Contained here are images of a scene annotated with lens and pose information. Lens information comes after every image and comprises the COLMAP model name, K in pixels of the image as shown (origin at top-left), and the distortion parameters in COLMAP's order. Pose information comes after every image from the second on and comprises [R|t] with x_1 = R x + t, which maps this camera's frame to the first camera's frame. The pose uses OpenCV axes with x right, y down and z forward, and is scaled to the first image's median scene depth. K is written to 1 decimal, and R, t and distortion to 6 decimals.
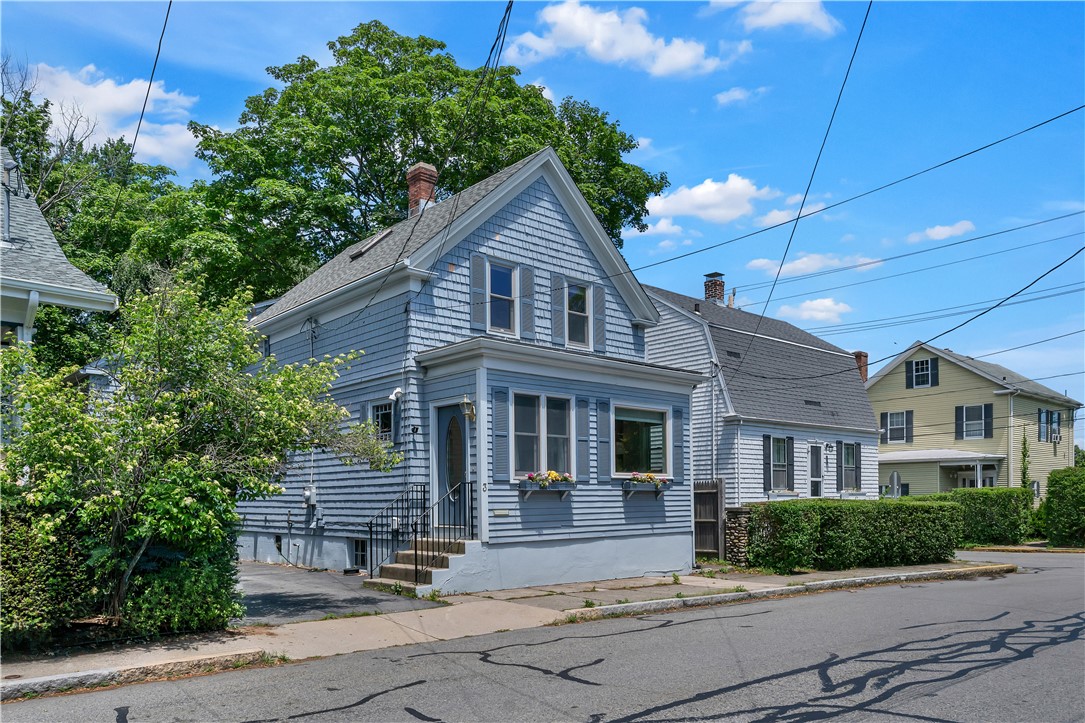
lens RADIAL K [[783.7, 0, 541.1], [0, 783.7, 503.6], [0, 0, 1]] dist [0.001280, 0.001200]
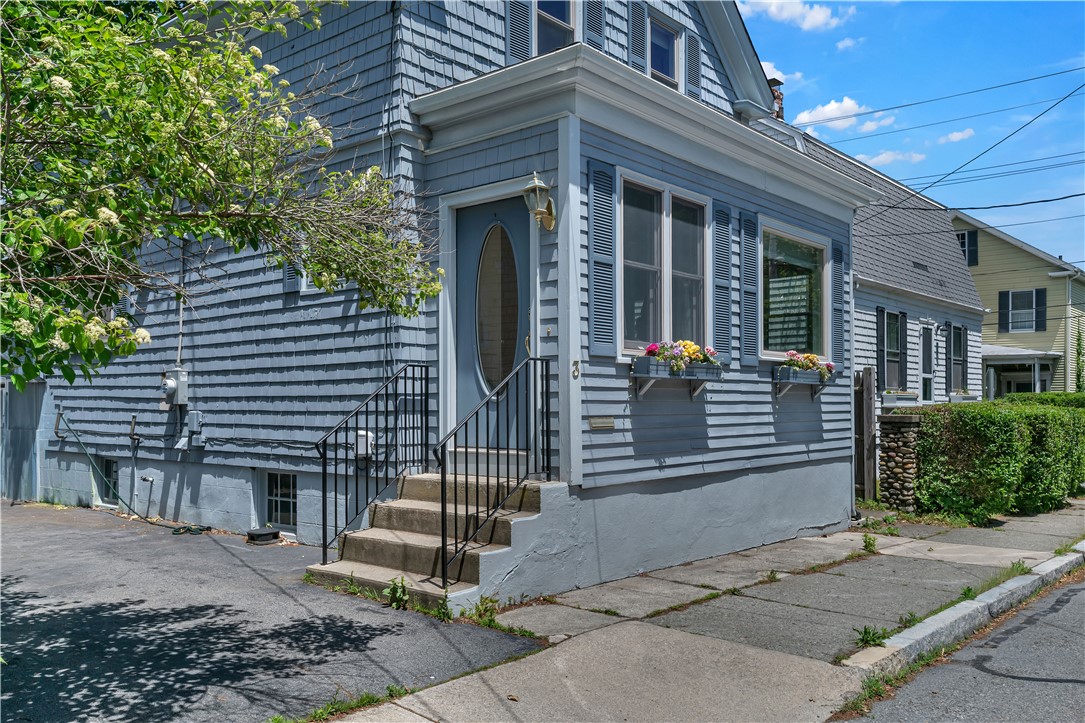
lens RADIAL K [[899.9, 0, 546.4], [0, 899.9, 409.7], [0, 0, 1]] dist [0.009902, 0.001392]
pose [[0.991873, 0.007566, 0.127006, -0.136840], [-0.007565, 0.999971, -0.000494, 0.003346], [-0.127006, -0.000471, 0.991902, 0.402201]]
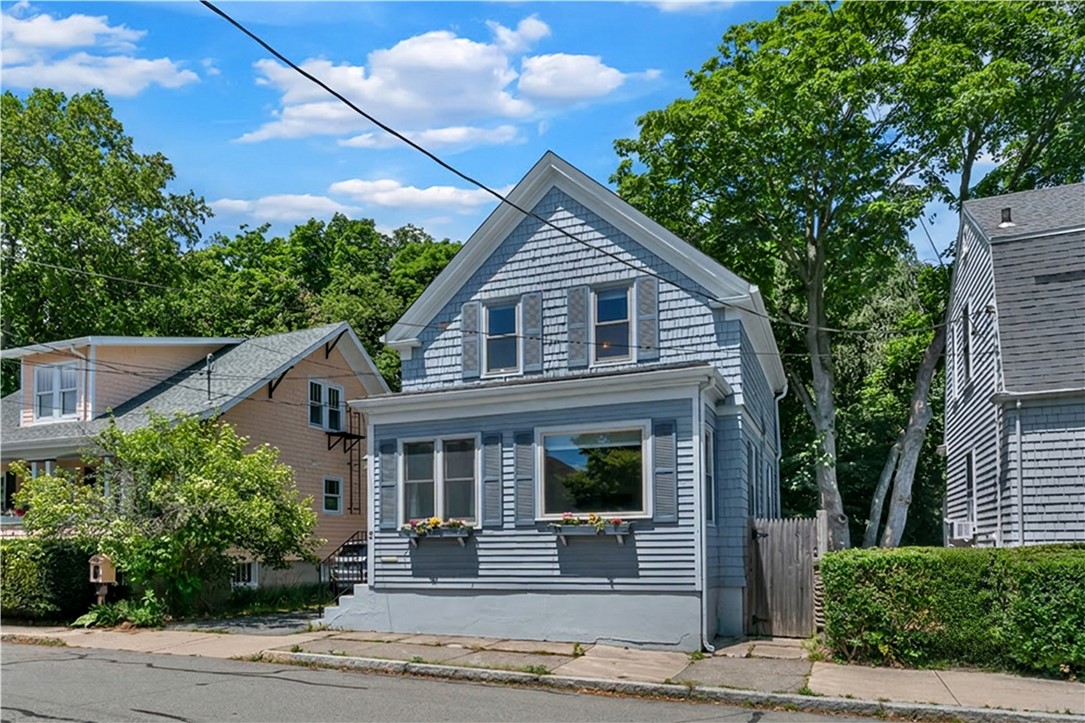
lens RADIAL K [[766.4, 0, 497.7], [0, 766.4, 534.3], [0, 0, 1]] dist [0.001984, 0.000887]
pose [[0.418692, -0.008224, -0.908091, 0.834019], [0.001857, 0.999965, -0.008200, -0.011572], [0.908126, 0.001747, 0.418693, 0.619639]]
